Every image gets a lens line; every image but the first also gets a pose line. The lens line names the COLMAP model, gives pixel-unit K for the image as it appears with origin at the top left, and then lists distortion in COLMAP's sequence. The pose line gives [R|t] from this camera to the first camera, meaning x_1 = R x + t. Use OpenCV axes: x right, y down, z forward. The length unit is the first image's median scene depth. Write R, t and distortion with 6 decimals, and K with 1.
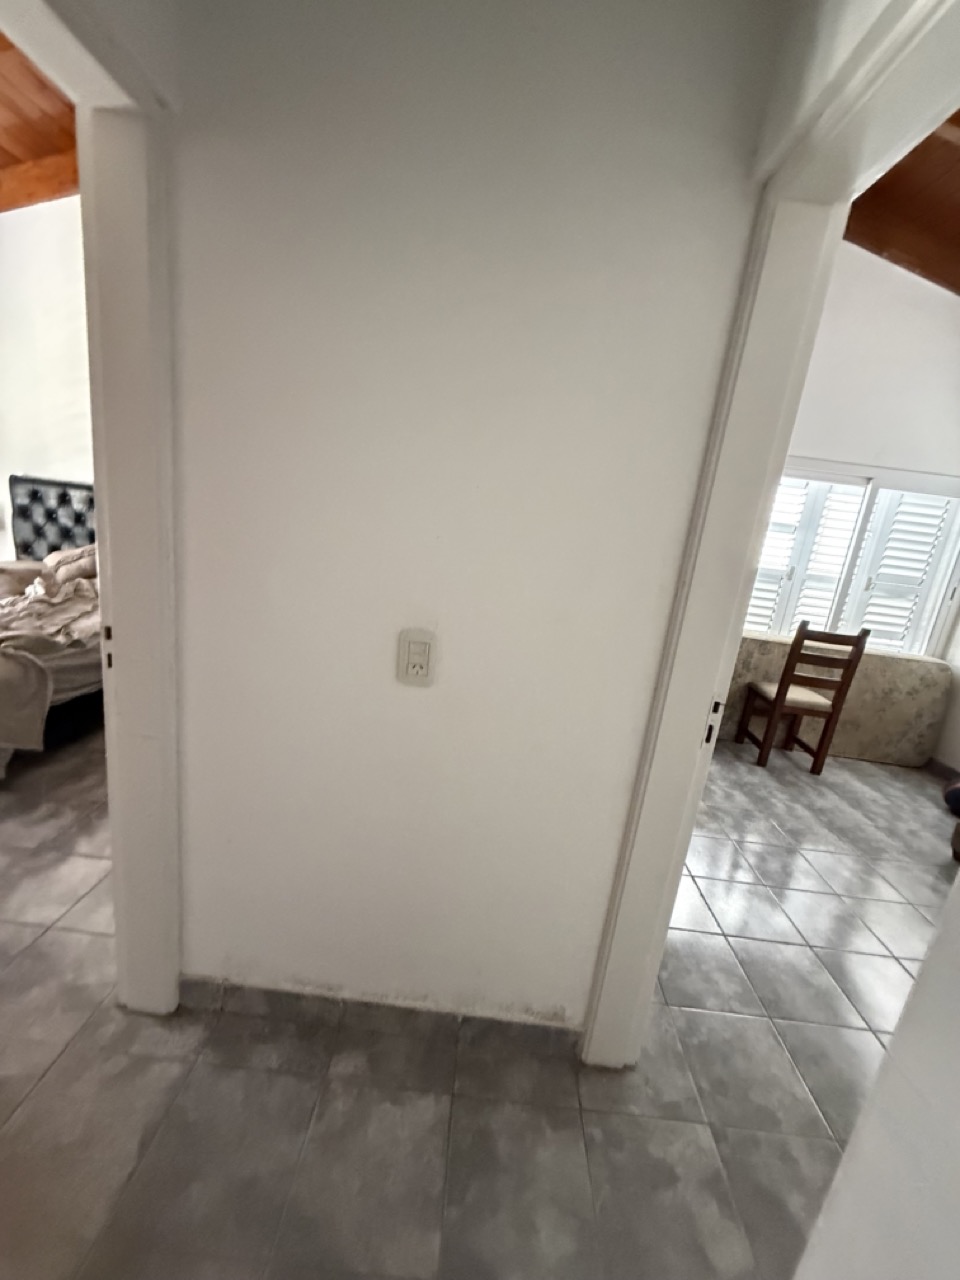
lens RADIAL K [[509.5, 0, 481.1], [0, 509.5, 637.9], [0, 0, 1]] dist [0.001935, 0.000212]
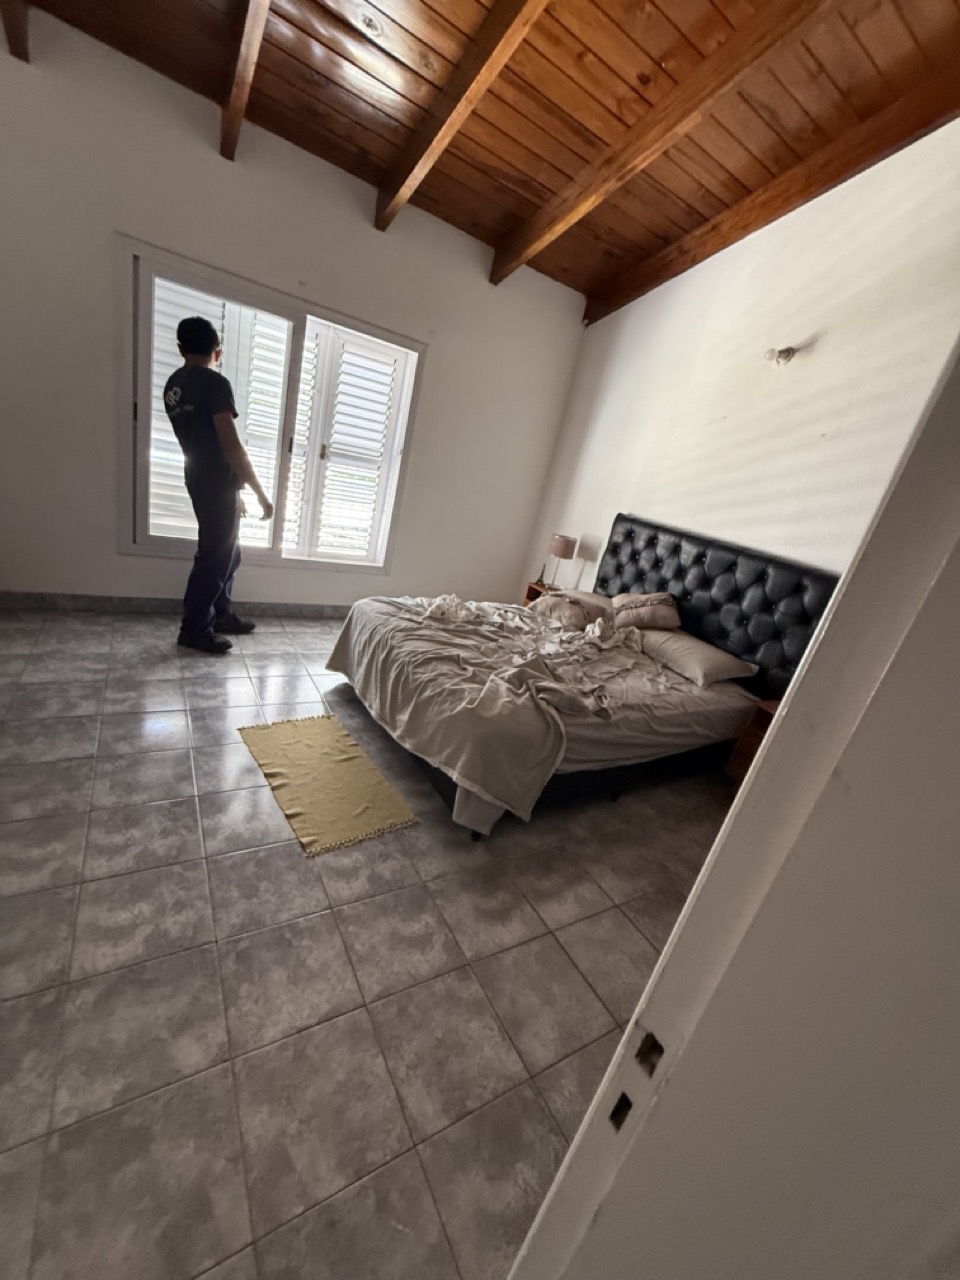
lens RADIAL K [[509.5, 0, 476.9], [0, 509.5, 640.0], [0, 0, 1]] dist [0.001935, 0.000212]
pose [[0.547228, 0.276967, -0.789829, -0.201575], [-0.343361, 0.934887, 0.089939, -0.077913], [0.763312, 0.221979, 0.606696, 0.221930]]
